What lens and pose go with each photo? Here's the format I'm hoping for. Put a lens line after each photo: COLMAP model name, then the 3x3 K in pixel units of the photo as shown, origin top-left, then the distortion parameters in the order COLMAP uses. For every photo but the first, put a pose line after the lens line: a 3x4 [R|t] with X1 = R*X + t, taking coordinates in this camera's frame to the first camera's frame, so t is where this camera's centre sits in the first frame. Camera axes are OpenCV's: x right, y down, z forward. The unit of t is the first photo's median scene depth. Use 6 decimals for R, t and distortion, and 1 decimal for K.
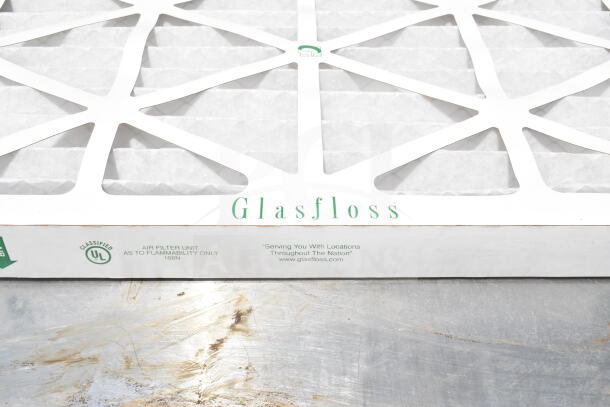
lens RADIAL K [[631.6, 0, 305.0], [0, 631.6, 203.5], [0, 0, 1]] dist [-0.025351, 0.011842]
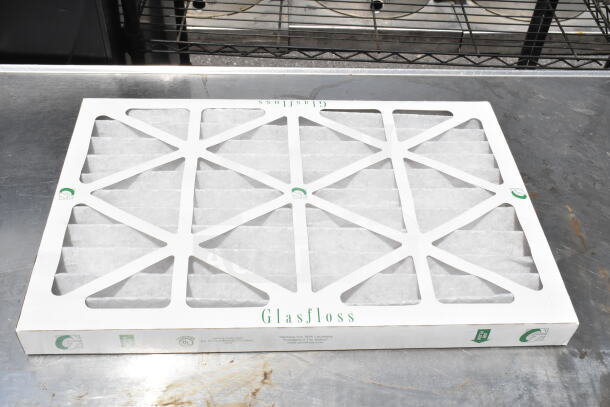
lens RADIAL K [[631.6, 0, 305.0], [0, 631.6, 203.5], [0, 0, 1]] dist [-0.025351, 0.011842]
pose [[0.997742, 0.001284, 0.067151, -0.109929], [-0.005209, 0.998285, 0.058309, -0.402629], [-0.066961, -0.058527, 0.996038, -0.749256]]
